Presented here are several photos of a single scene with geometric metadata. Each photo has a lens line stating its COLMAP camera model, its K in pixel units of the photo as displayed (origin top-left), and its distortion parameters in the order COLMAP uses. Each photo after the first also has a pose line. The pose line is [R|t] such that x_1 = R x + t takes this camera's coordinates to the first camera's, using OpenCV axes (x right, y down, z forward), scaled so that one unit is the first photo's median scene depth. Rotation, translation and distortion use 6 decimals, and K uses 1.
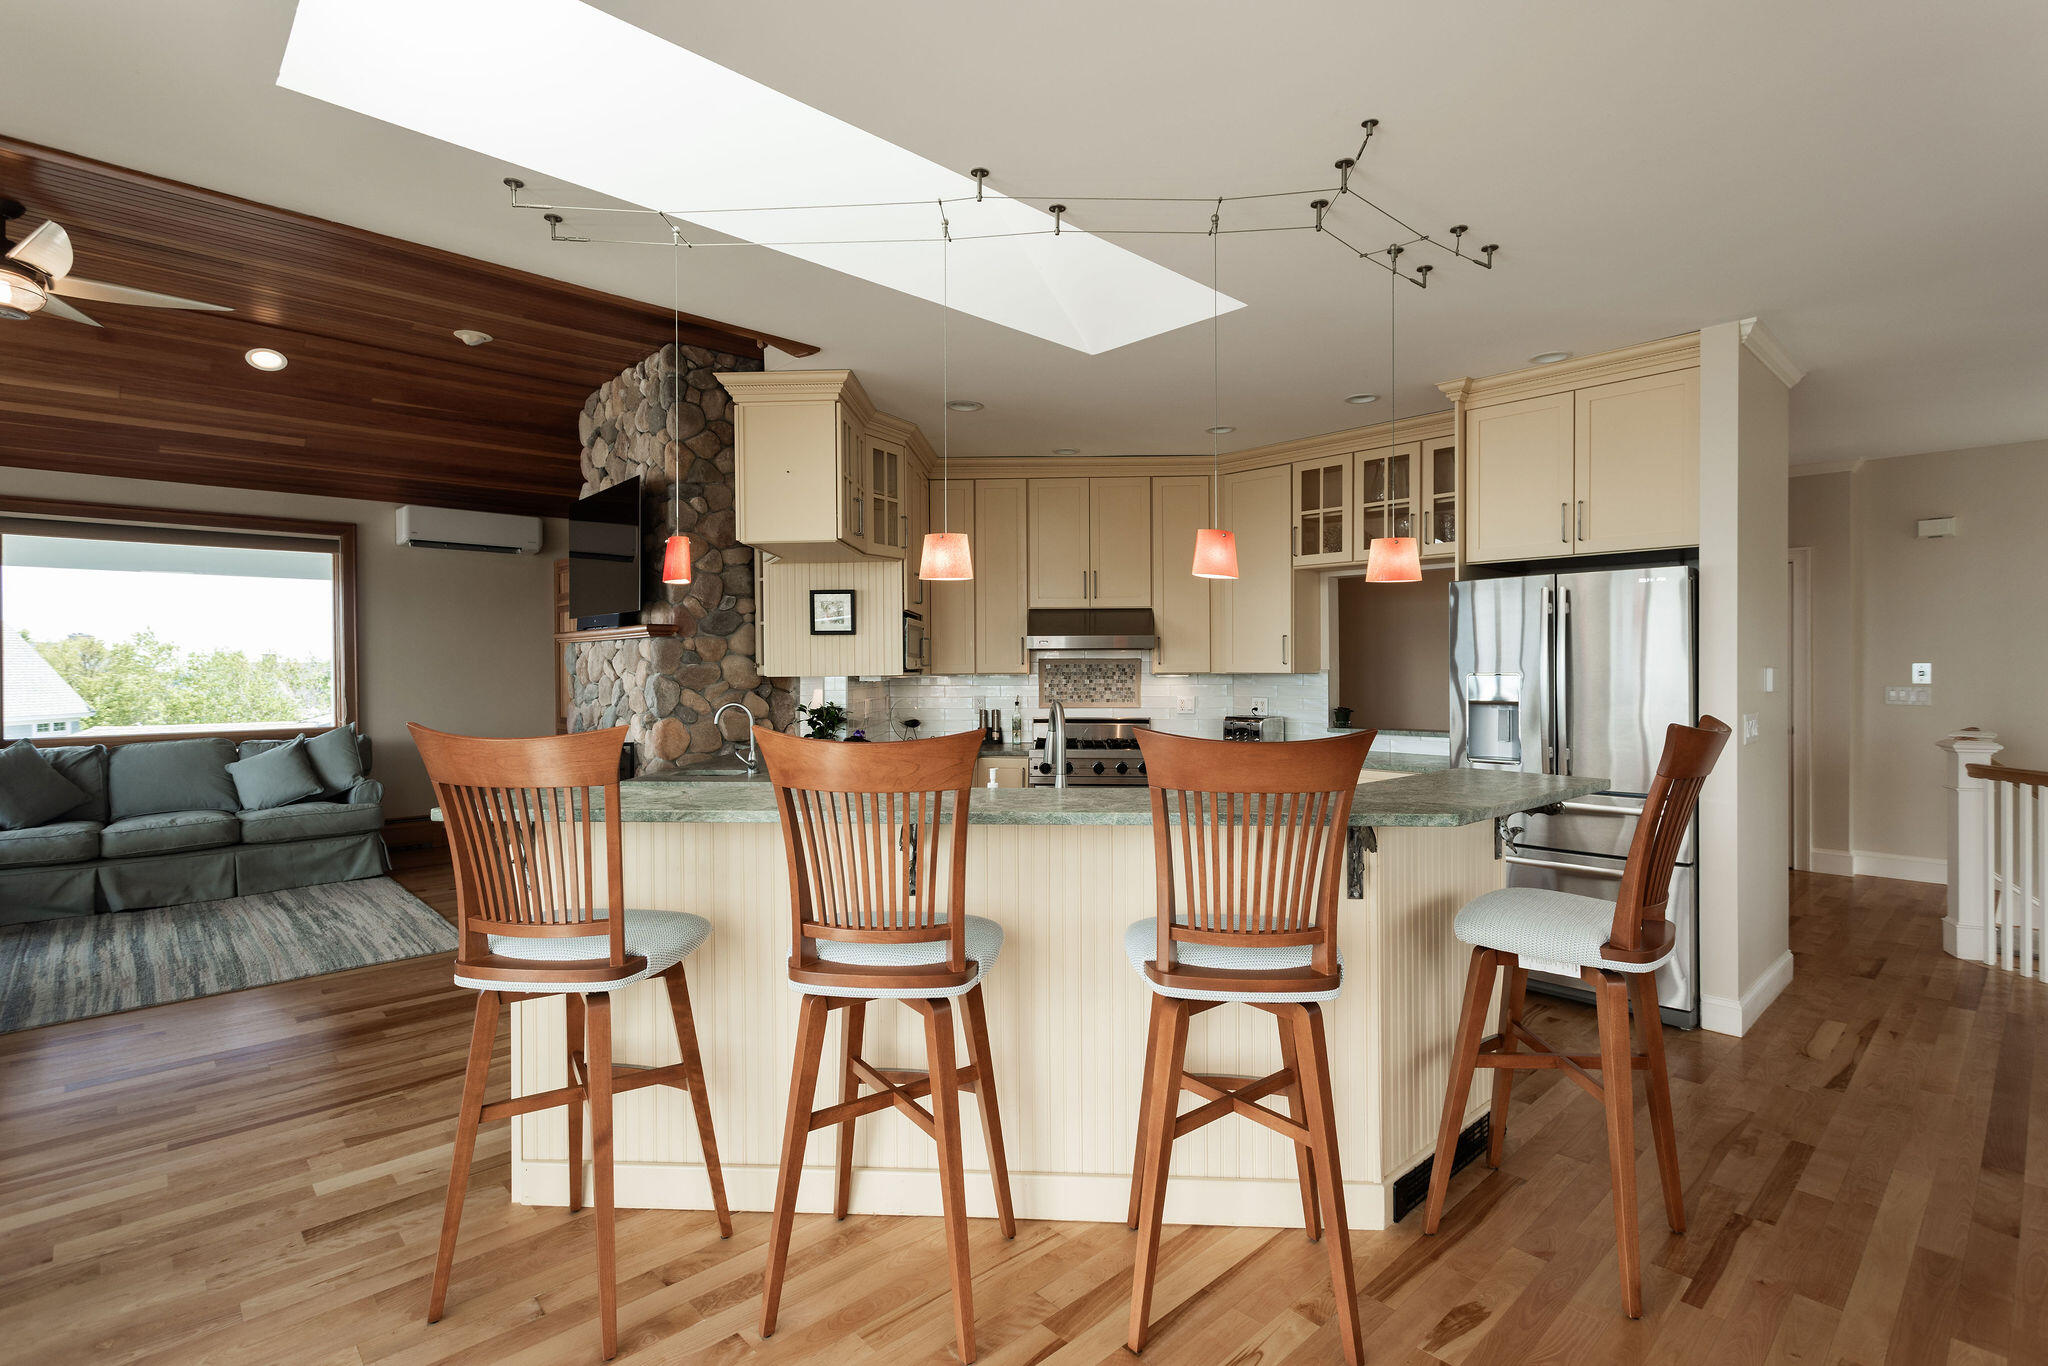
lens RADIAL K [[976.6, 0, 1018.2], [0, 976.6, 669.1], [0, 0, 1]] dist [0.008958, 0.000355]
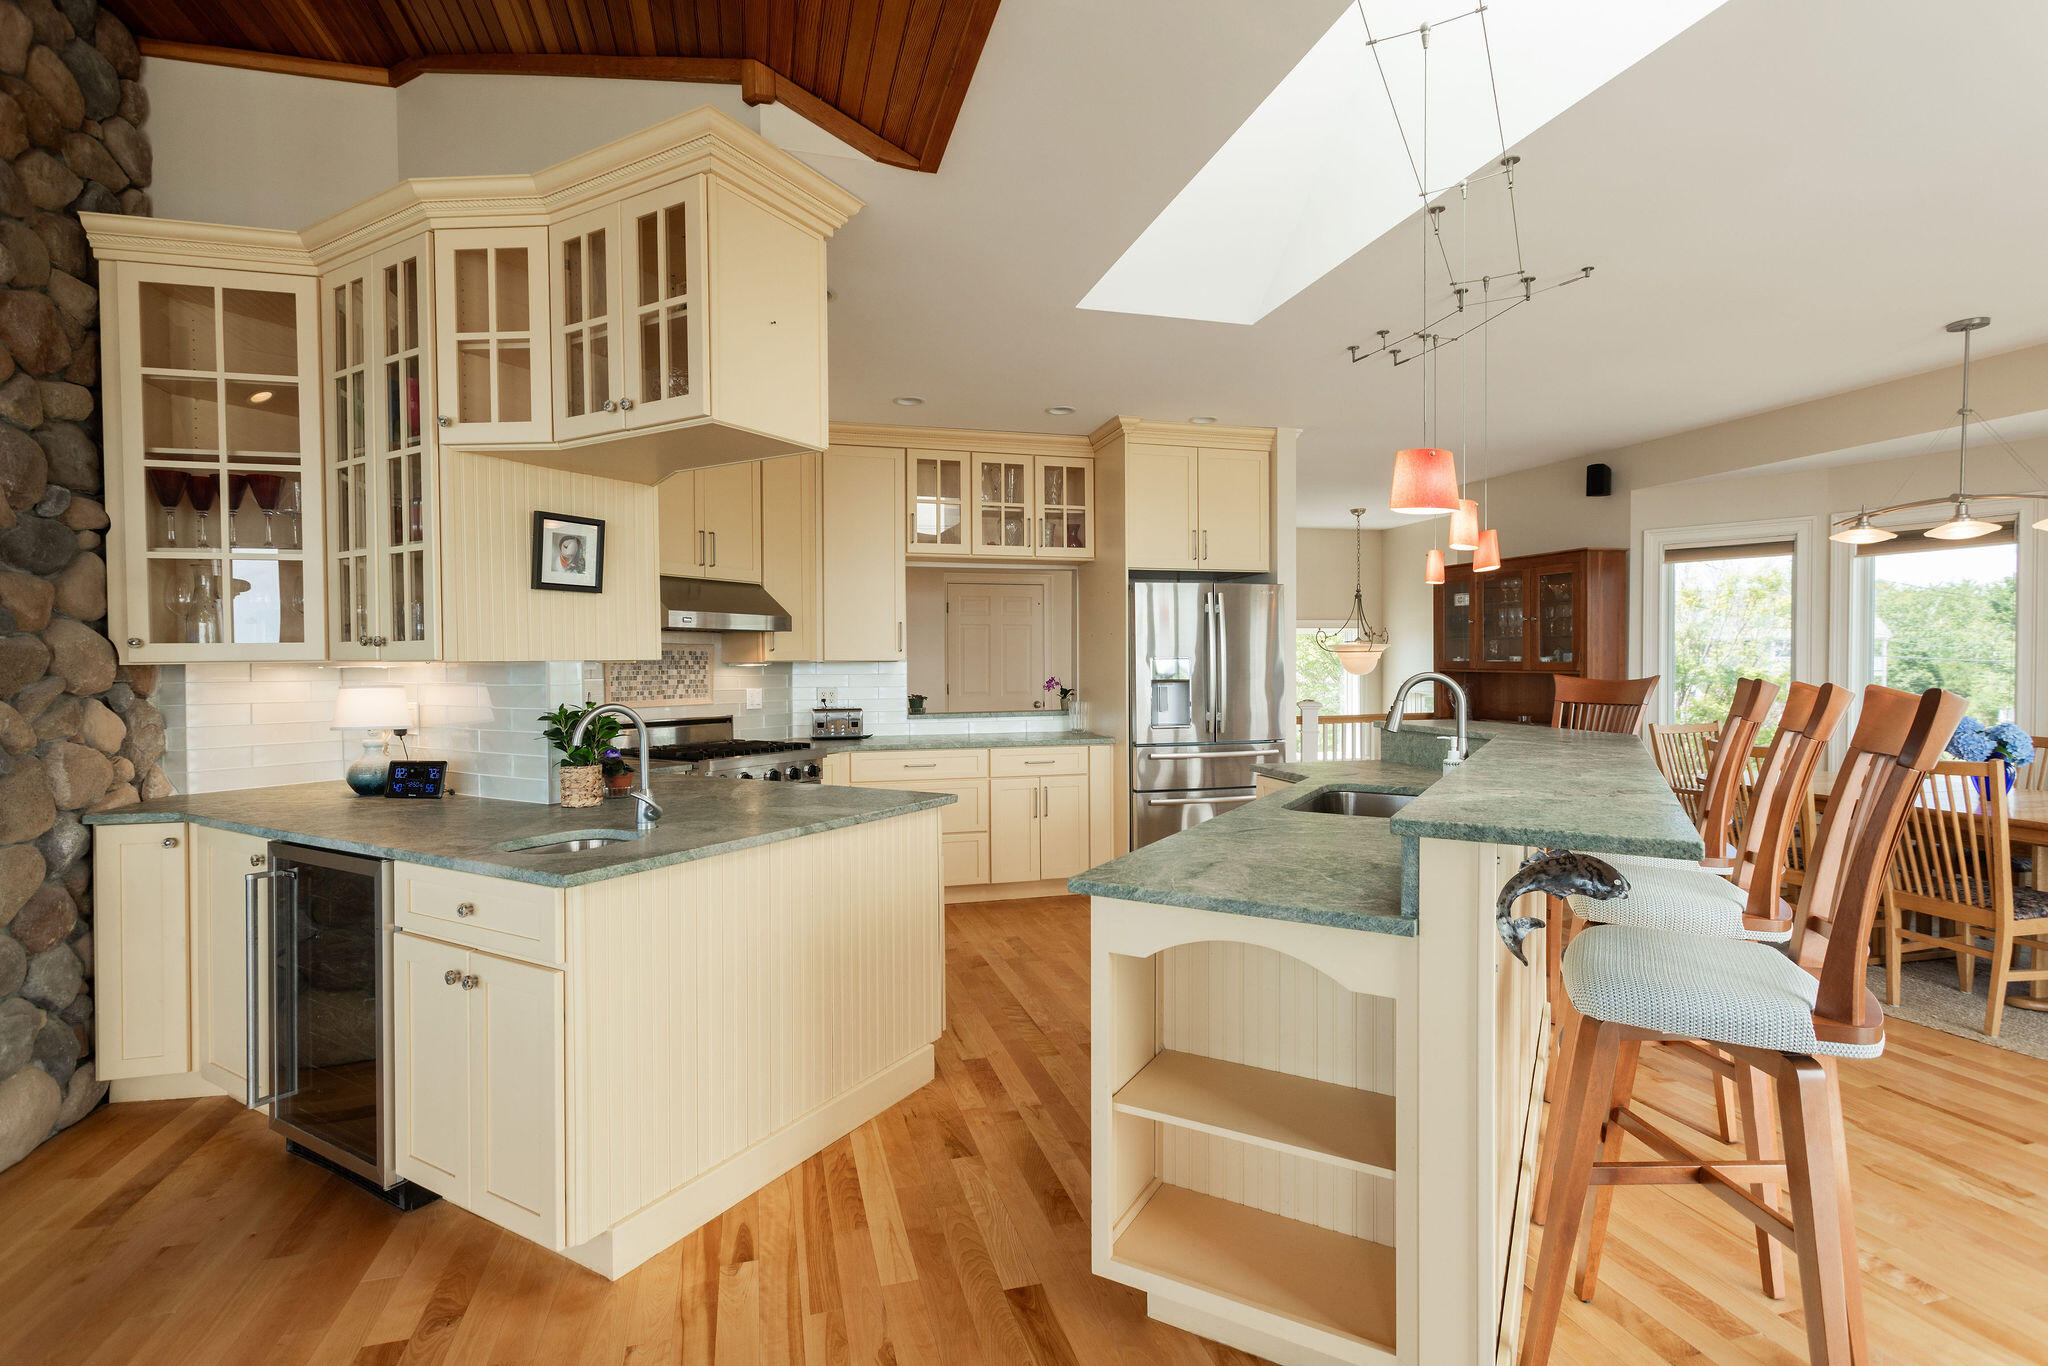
lens RADIAL K [[976.6, 0, 1026.0], [0, 976.6, 674.9], [0, 0, 1]] dist [0.008958, 0.000355]
pose [[0.459029, -0.009589, 0.888370, -0.687200], [0.007626, 0.999947, 0.006853, 0.016067], [-0.888389, 0.003629, 0.459078, 0.558911]]
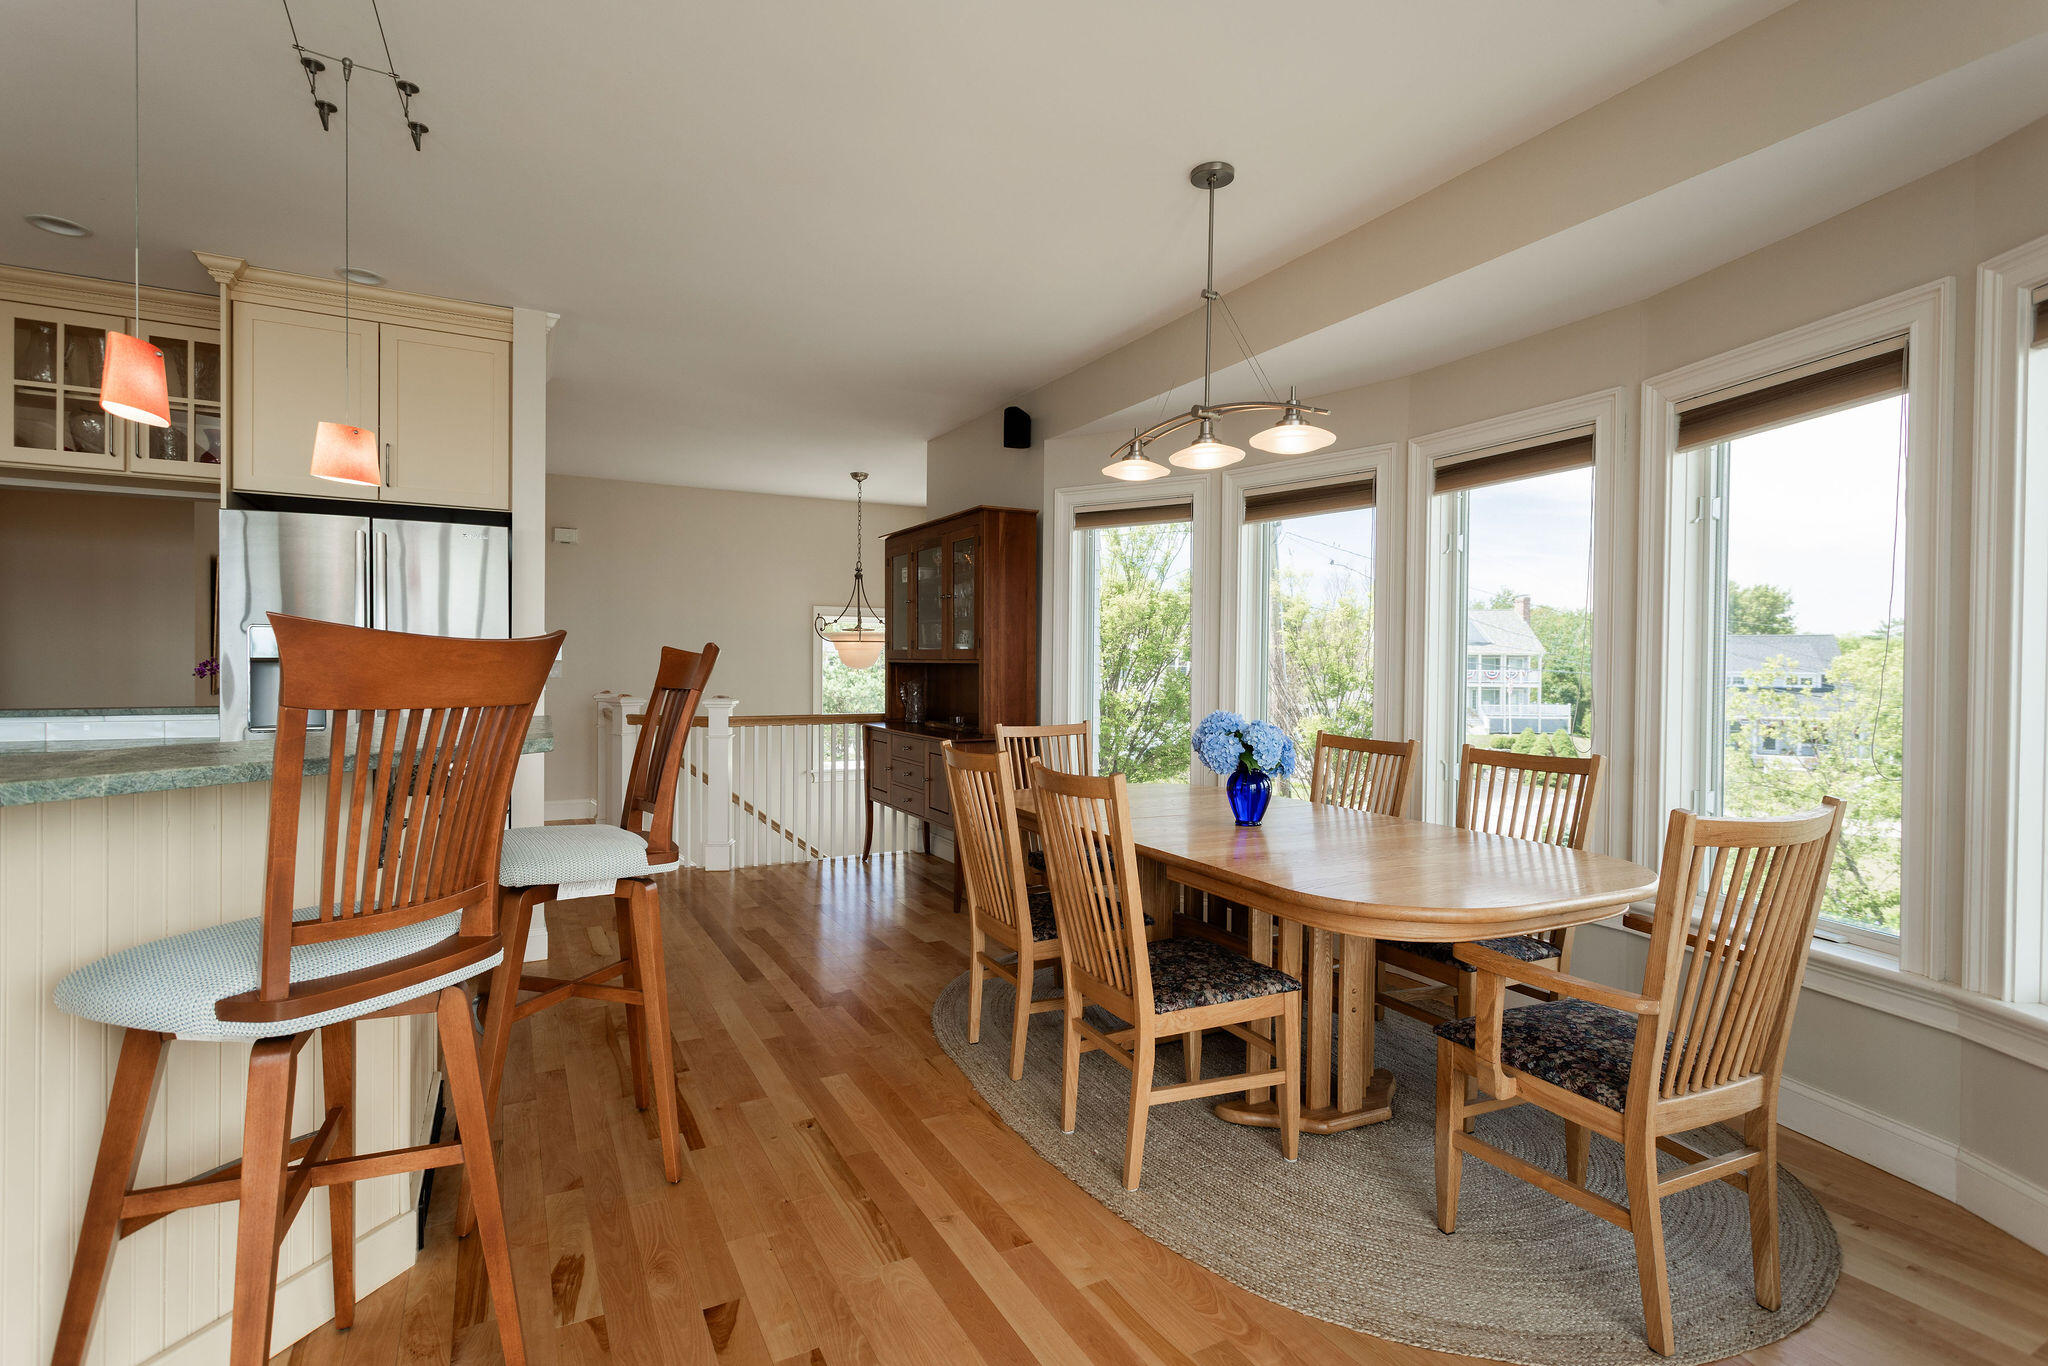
lens RADIAL K [[976.6, 0, 1016.0], [0, 976.6, 677.7], [0, 0, 1]] dist [0.008958, 0.000355]
pose [[0.258212, -0.001804, 0.966087, -0.161943], [-0.002442, 0.999994, 0.002521, 0.043555], [-0.966085, -0.003010, 0.258206, 0.169065]]
